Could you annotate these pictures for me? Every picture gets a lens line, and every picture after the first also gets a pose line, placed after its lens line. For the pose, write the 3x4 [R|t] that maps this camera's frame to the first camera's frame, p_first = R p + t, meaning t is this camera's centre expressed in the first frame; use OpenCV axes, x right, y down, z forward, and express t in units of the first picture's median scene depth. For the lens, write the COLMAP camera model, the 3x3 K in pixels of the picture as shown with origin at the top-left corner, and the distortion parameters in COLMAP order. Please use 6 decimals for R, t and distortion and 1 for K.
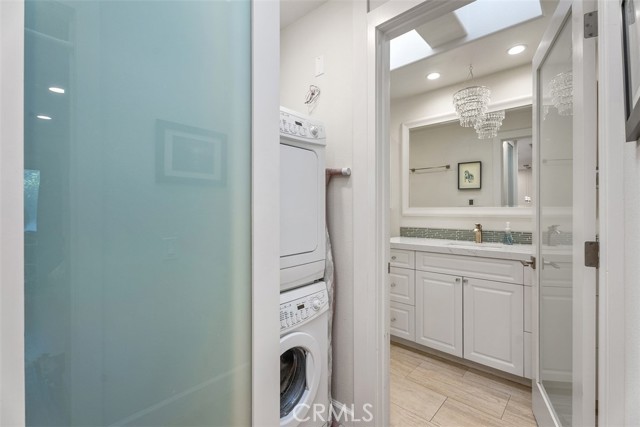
lens RADIAL K [[286.4, 0, 320.7], [0, 286.4, 208.6], [0, 0, 1]] dist [0.000031, 0.000079]
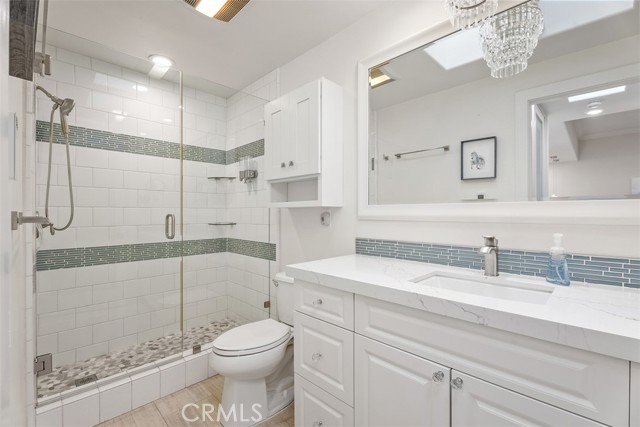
lens RADIAL K [[281.7, 0, 315.9], [0, 281.7, 213.2], [0, 0, 1]] dist [0.000604, 0.000080]
pose [[0.998374, -0.001937, -0.056963, 0.235435], [0.002365, 0.999969, 0.007451, 0.008318], [0.056947, -0.007574, 0.998349, 0.422588]]
